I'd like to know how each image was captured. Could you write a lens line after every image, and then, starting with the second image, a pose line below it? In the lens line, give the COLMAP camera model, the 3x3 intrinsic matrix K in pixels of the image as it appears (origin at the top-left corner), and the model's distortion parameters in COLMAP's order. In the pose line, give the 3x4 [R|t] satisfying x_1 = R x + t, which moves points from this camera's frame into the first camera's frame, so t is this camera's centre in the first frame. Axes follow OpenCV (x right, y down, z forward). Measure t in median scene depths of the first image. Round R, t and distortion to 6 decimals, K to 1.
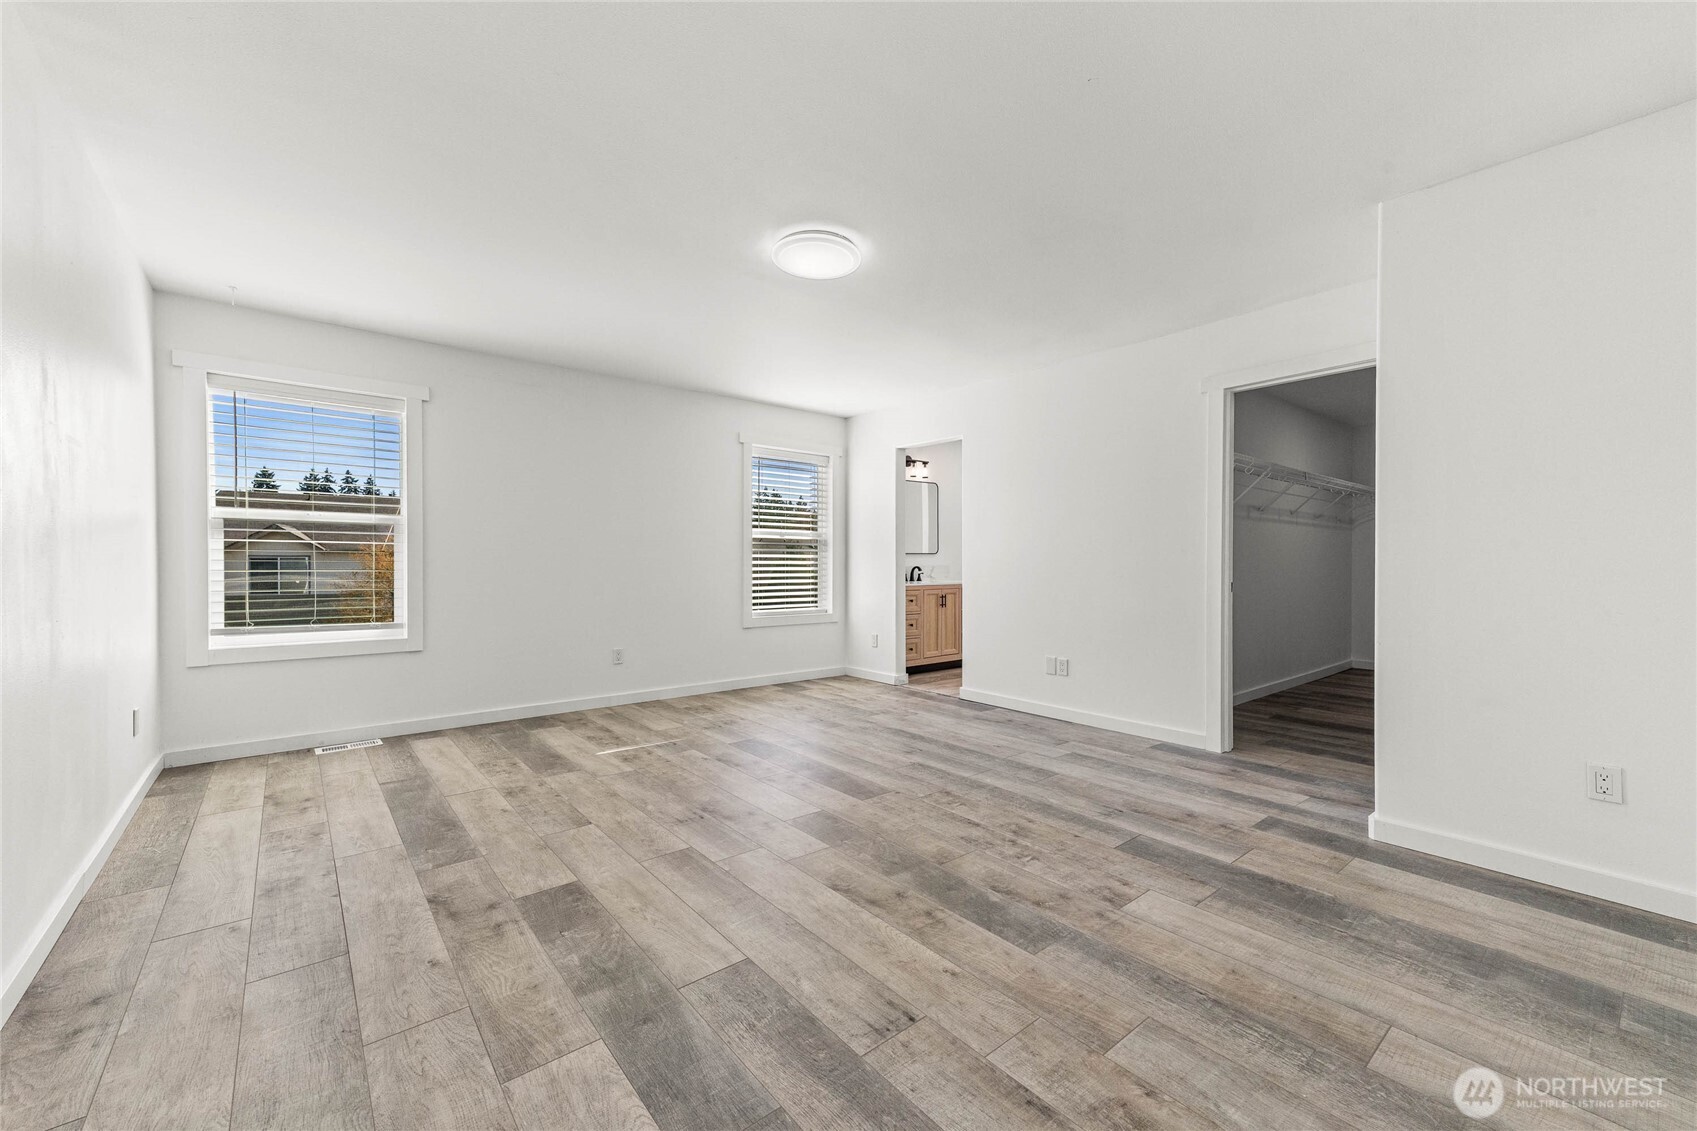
lens RADIAL K [[663.1, 0, 847.4], [0, 663.1, 572.5], [0, 0, 1]] dist [0.021420, 0.001330]
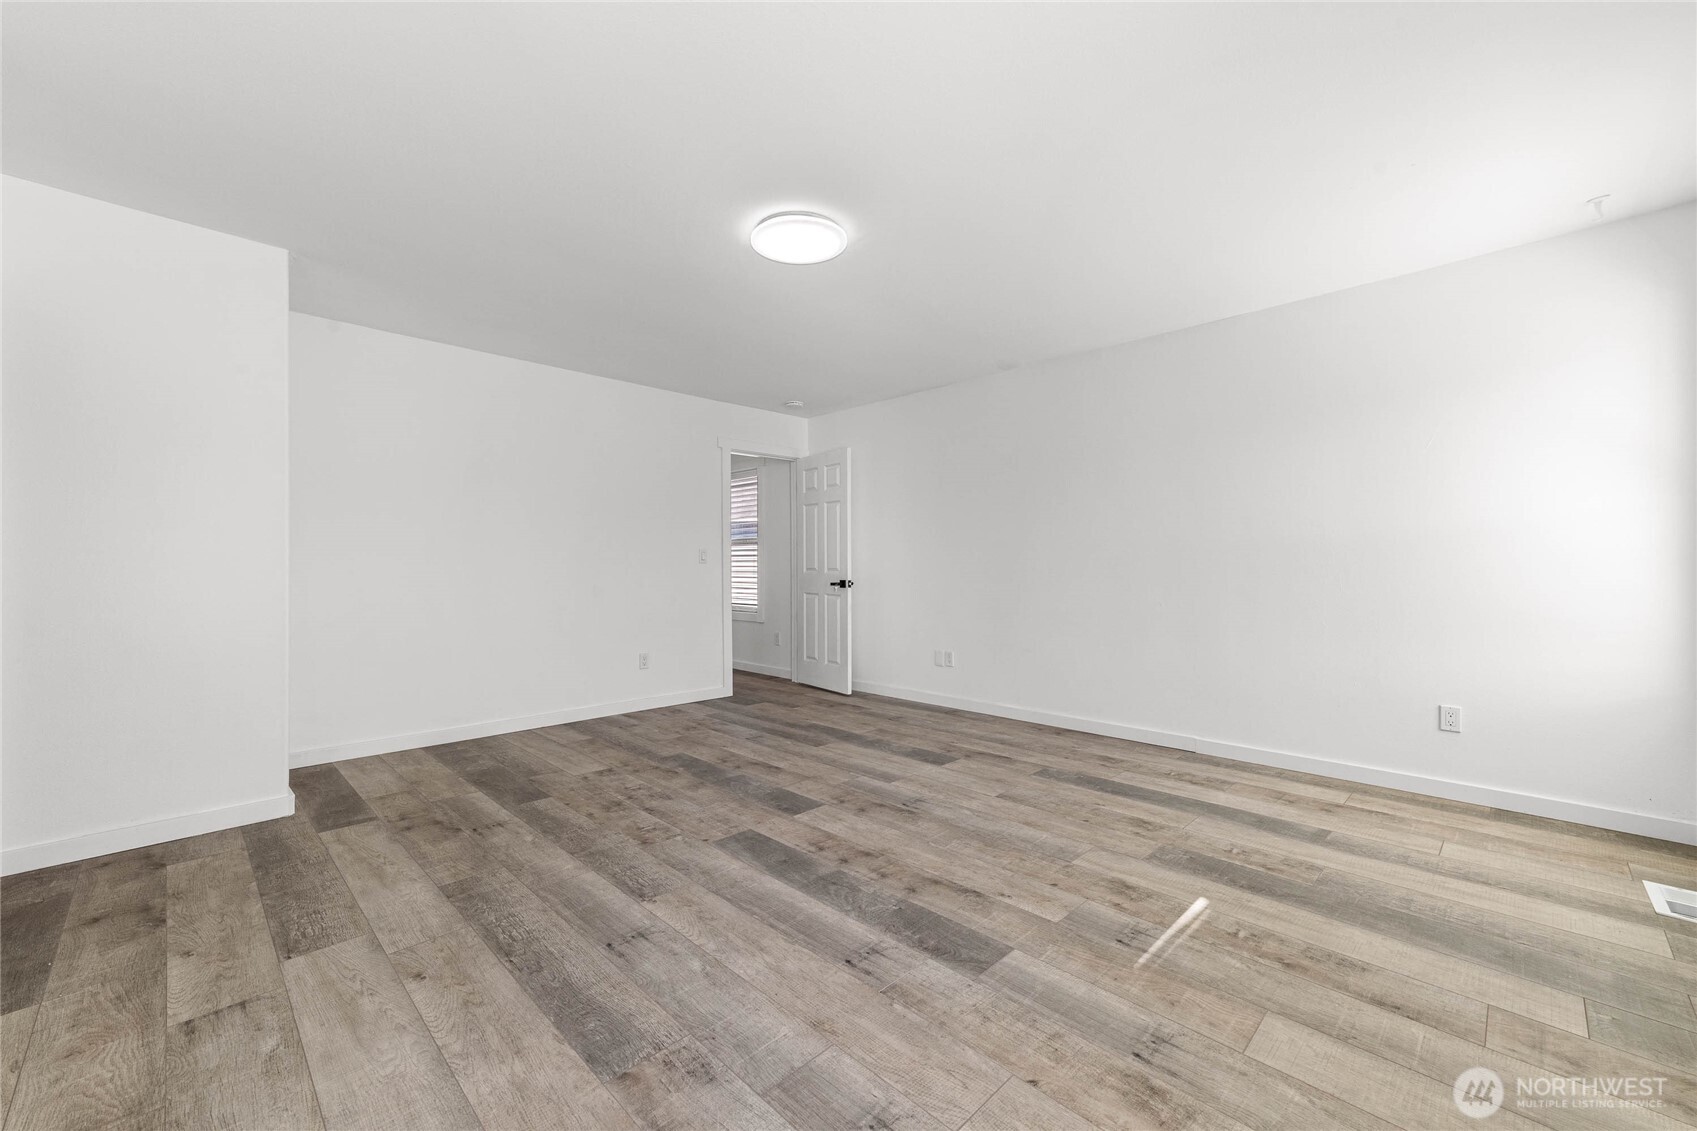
lens RADIAL K [[663.1, 0, 842.8], [0, 663.1, 561.0], [0, 0, 1]] dist [0.021420, 0.001330]
pose [[-0.995671, -0.000621, -0.092943, -0.017716], [-0.000723, 0.999999, 0.001063, -0.020489], [0.092942, 0.001125, -0.995671, 1.784205]]
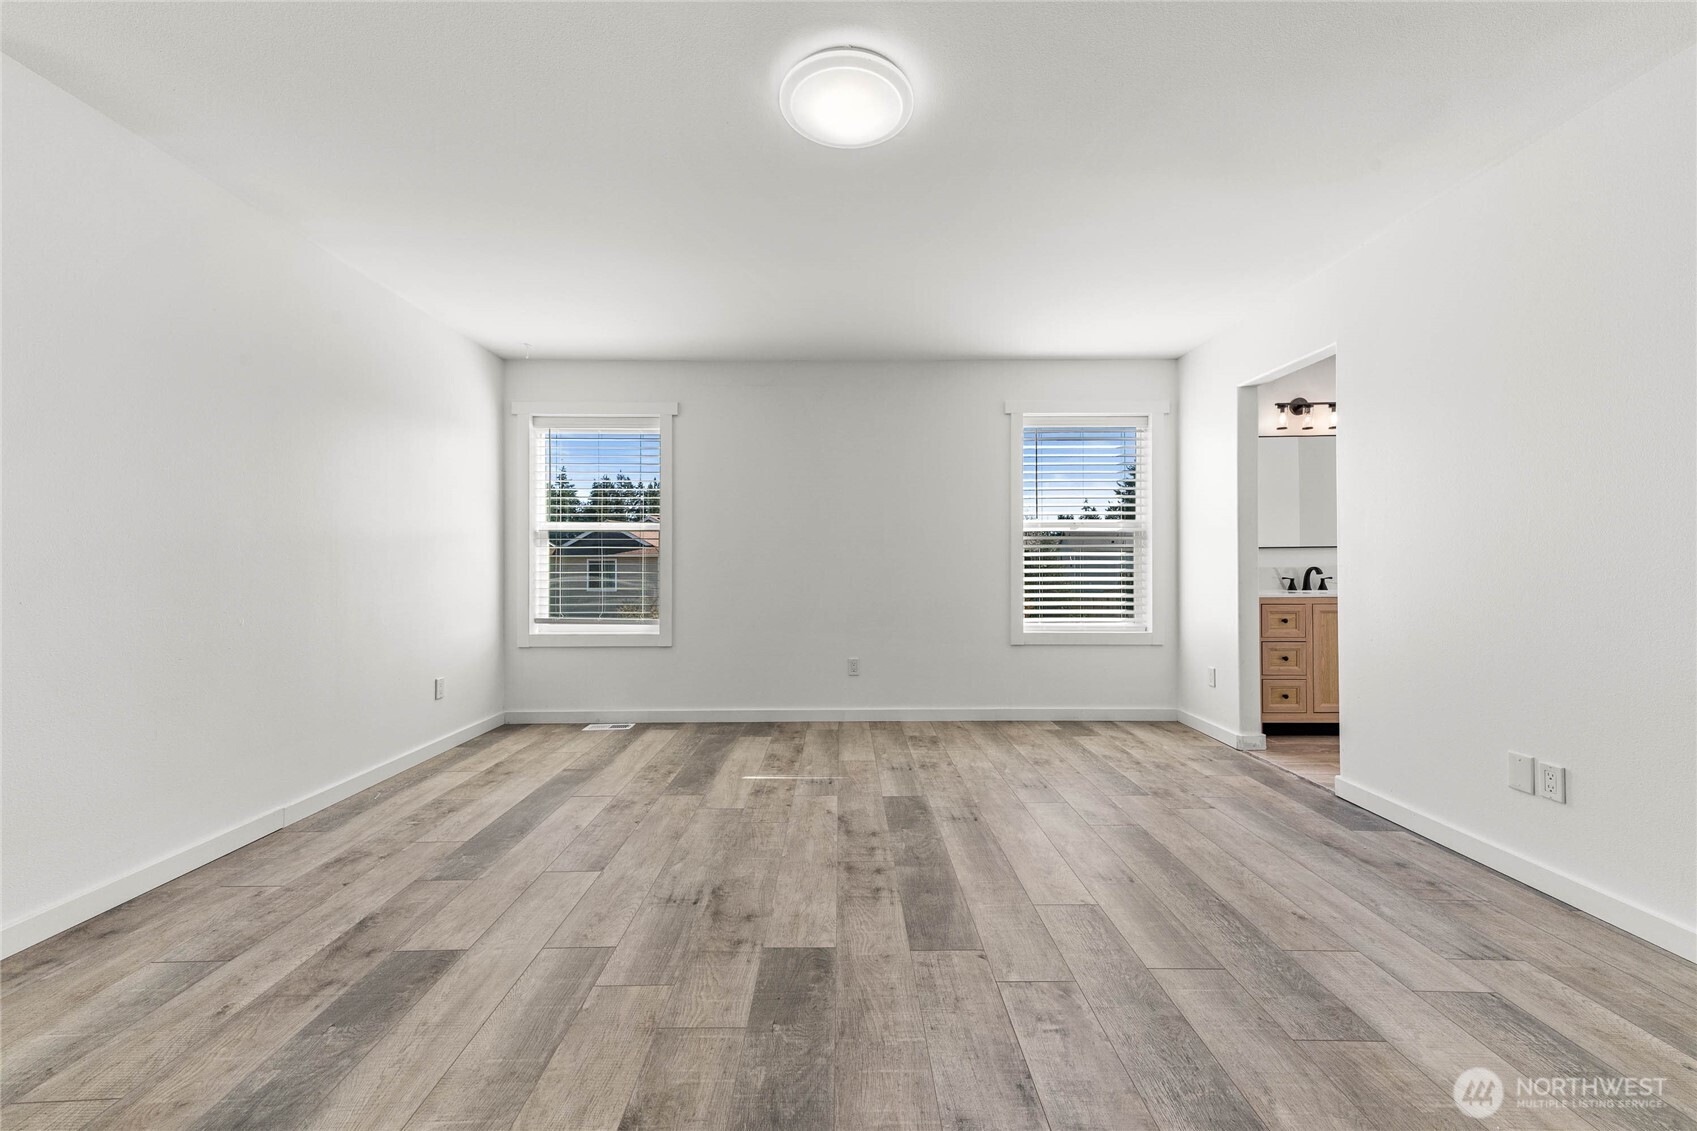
lens RADIAL K [[663.1, 0, 852.1], [0, 663.1, 561.9], [0, 0, 1]] dist [0.021420, 0.001330]
pose [[0.779737, -0.007133, -0.626067, 0.343167], [-0.003799, 0.999863, -0.016124, -0.004394], [0.626096, 0.014951, 0.779603, 0.449446]]
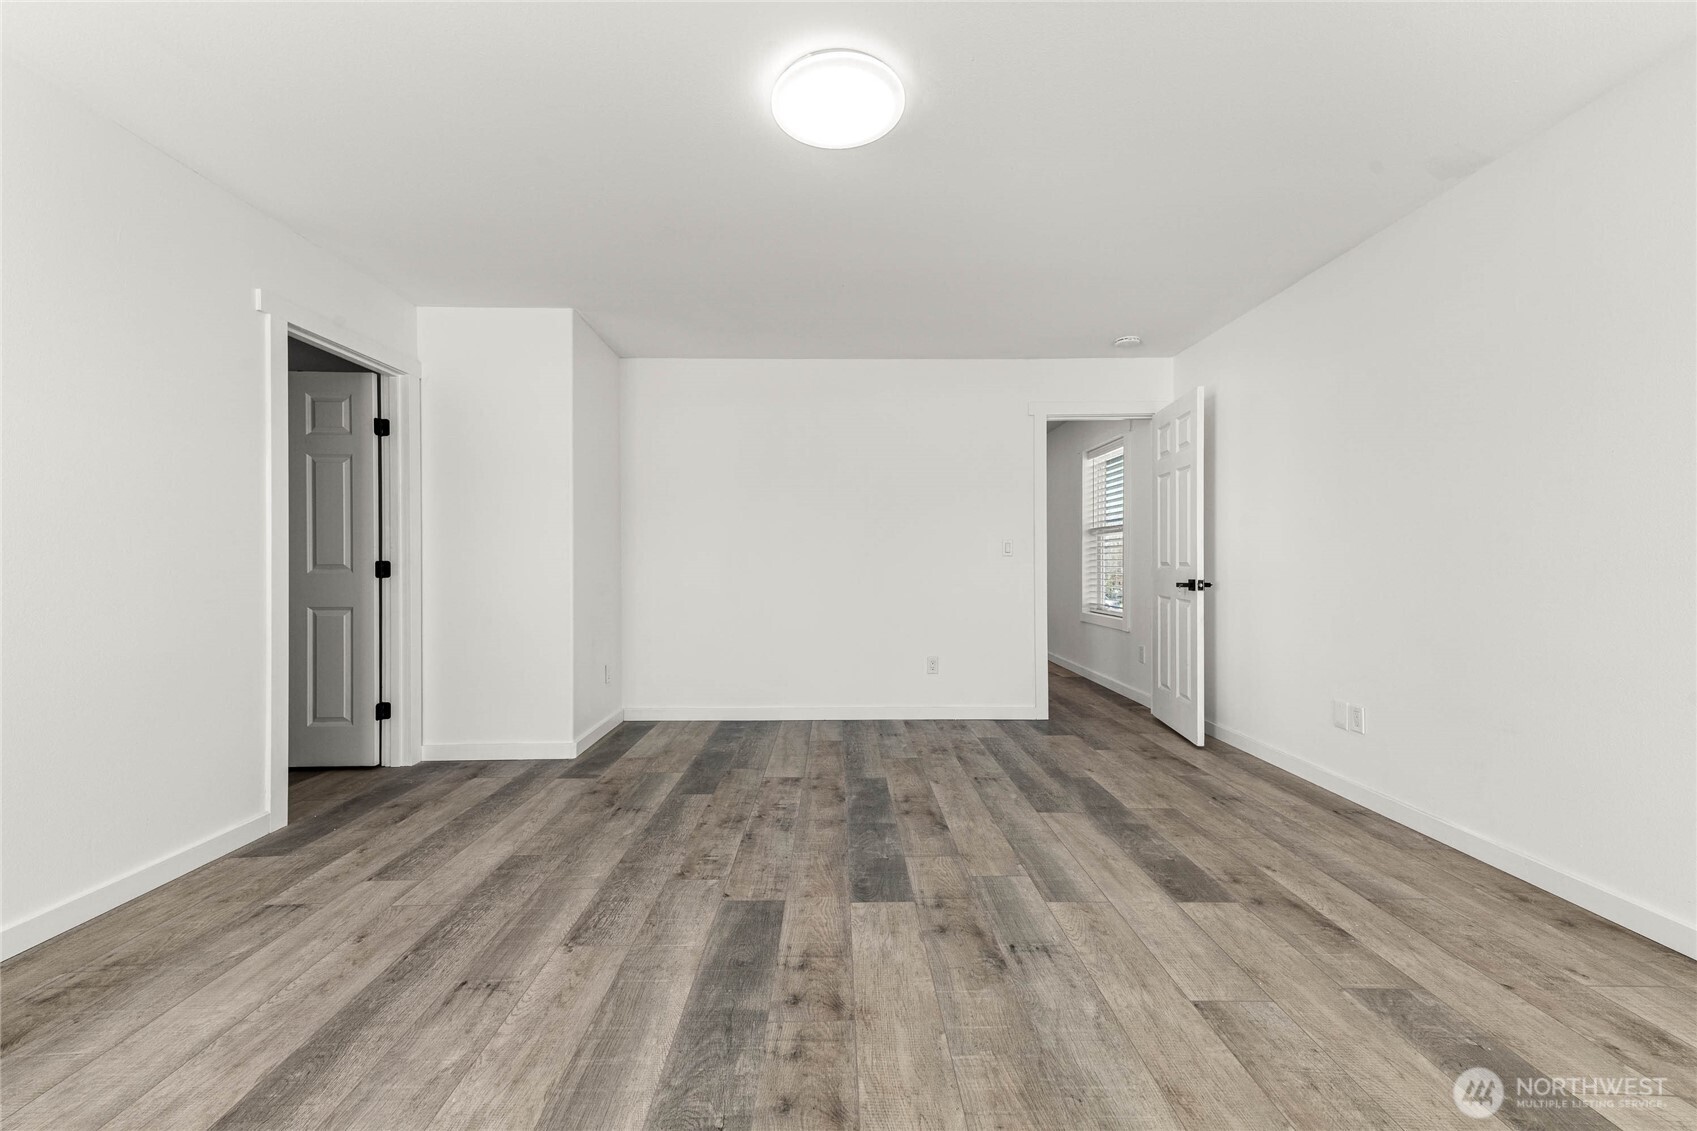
lens RADIAL K [[663.1, 0, 851.6], [0, 663.1, 574.1], [0, 0, 1]] dist [0.021420, 0.001330]
pose [[-0.783411, -0.011279, 0.621401, -0.436136], [0.008494, 0.999548, 0.028851, -0.020022], [-0.621445, 0.027881, -0.782961, 1.398925]]
